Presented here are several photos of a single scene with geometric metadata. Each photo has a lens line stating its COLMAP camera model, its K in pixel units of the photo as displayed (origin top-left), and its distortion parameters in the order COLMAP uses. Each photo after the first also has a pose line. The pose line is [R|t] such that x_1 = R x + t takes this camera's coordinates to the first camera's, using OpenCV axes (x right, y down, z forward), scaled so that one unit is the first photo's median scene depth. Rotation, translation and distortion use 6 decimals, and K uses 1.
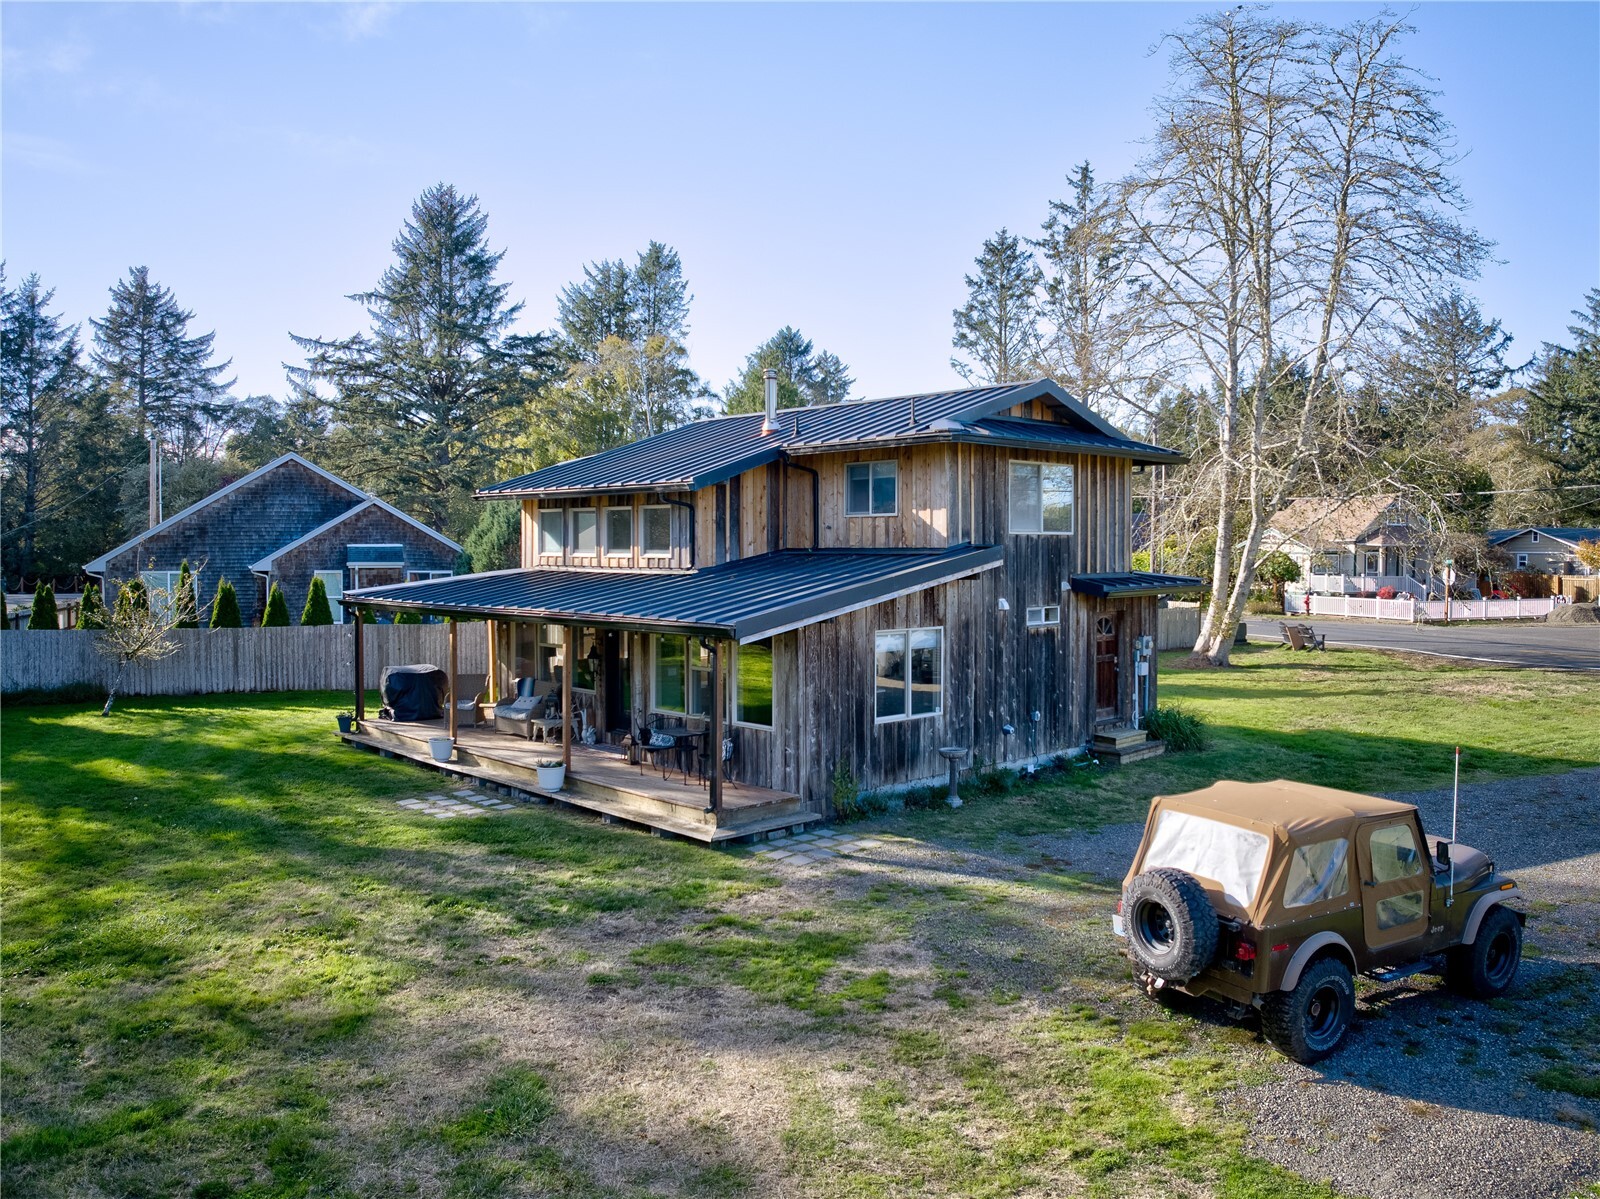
lens RADIAL K [[1204.5, 0, 918.8], [0, 1204.5, 614.0], [0, 0, 1]] dist [-0.087570, -0.001919]
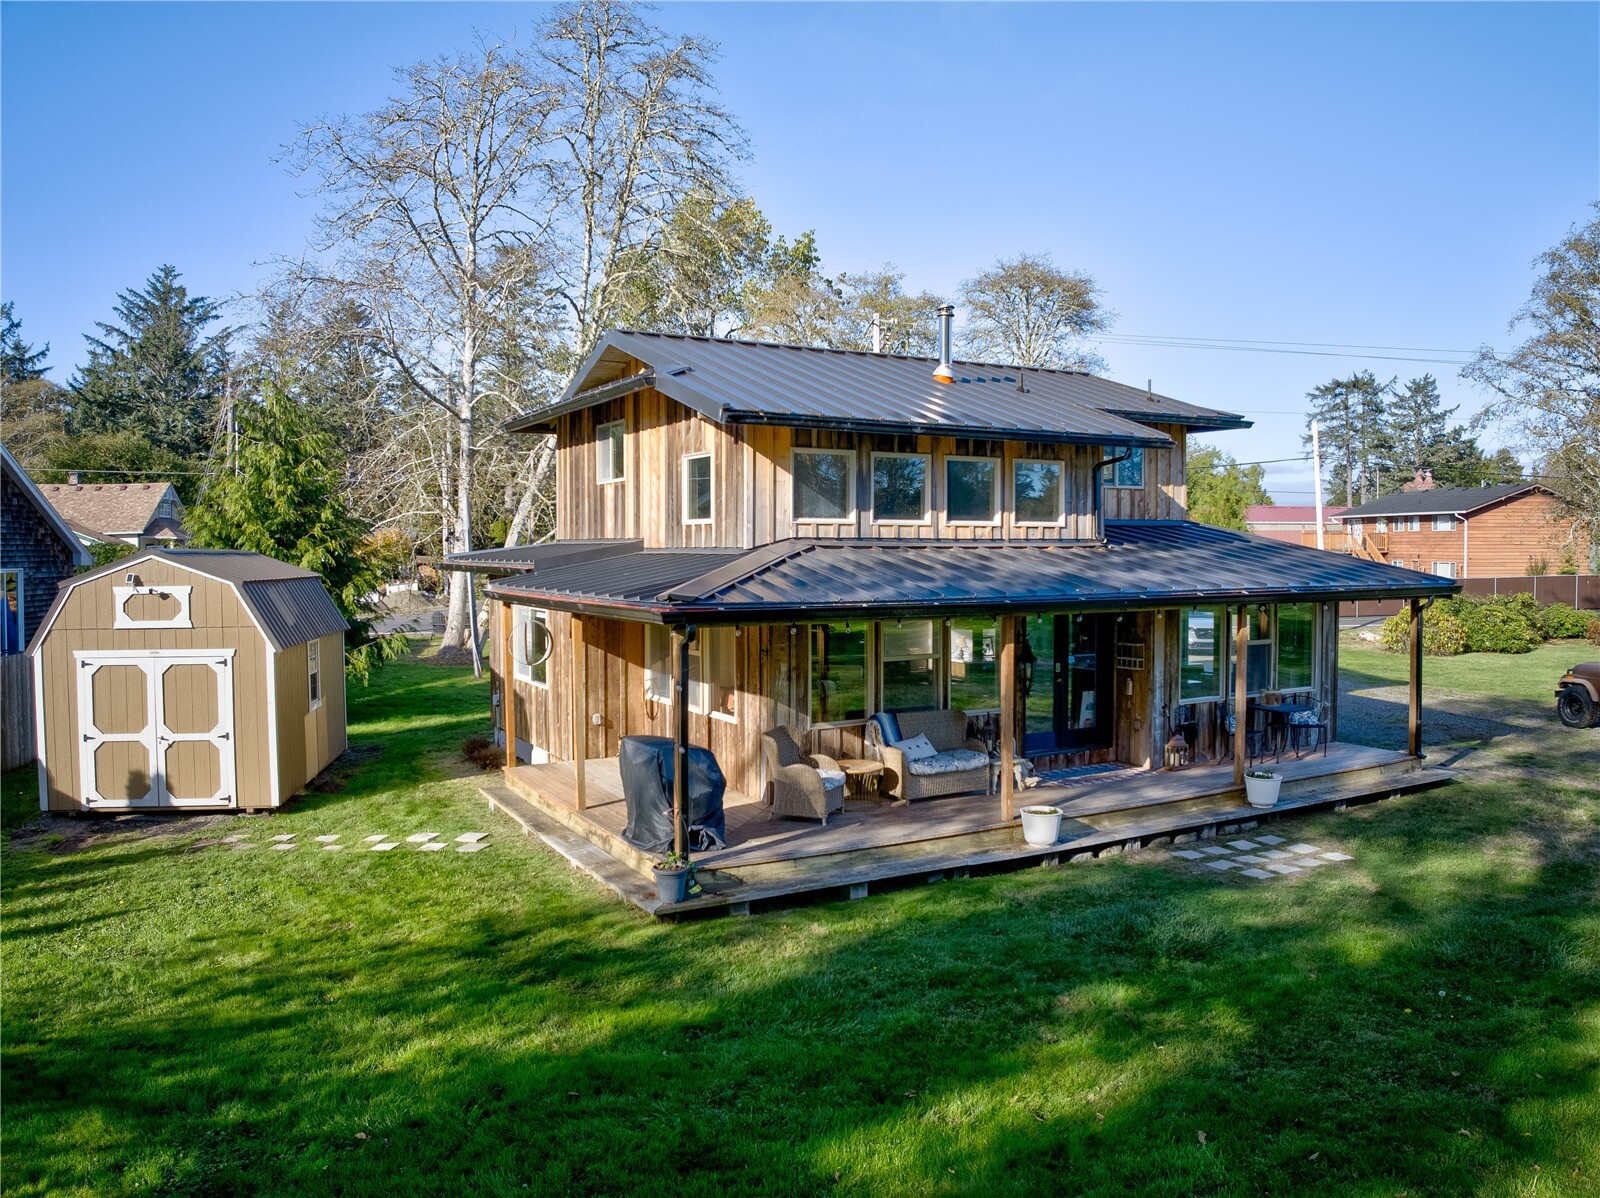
lens RADIAL K [[1120.9, 0, 800.0], [0, 1120.9, 599.0], [0, 0, 1]] dist [-0.092451, -0.005474]
pose [[0.339114, -0.050849, 0.939370, -0.930684], [0.053921, 0.997947, 0.034555, -0.032153], [-0.939199, 0.038934, 0.341159, 0.862225]]
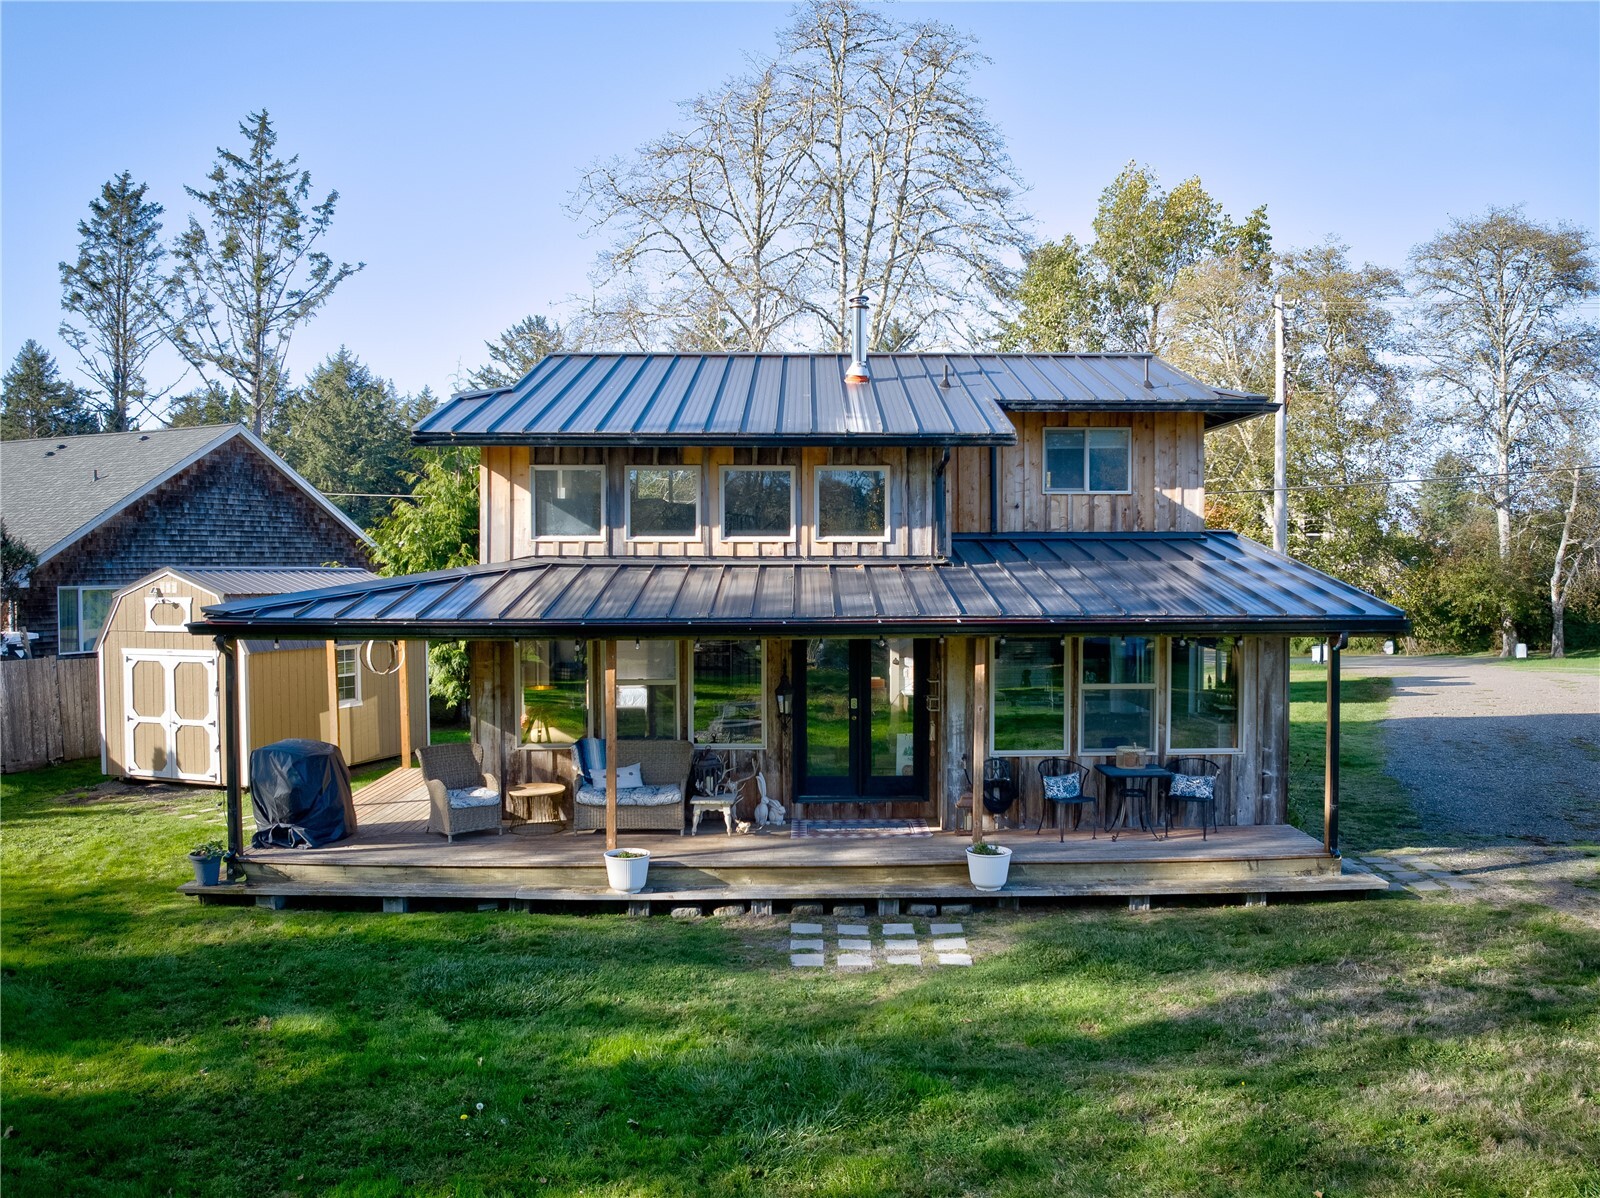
lens RADIAL K [[1204.5, 0, 918.8], [0, 1204.5, 613.5], [0, 0, 1]] dist [-0.087570, -0.001919]
pose [[0.711269, -0.034431, 0.702076, -0.654319], [0.042653, 0.999073, 0.005784, -0.007517], [-0.701625, 0.025832, 0.712078, 0.453225]]
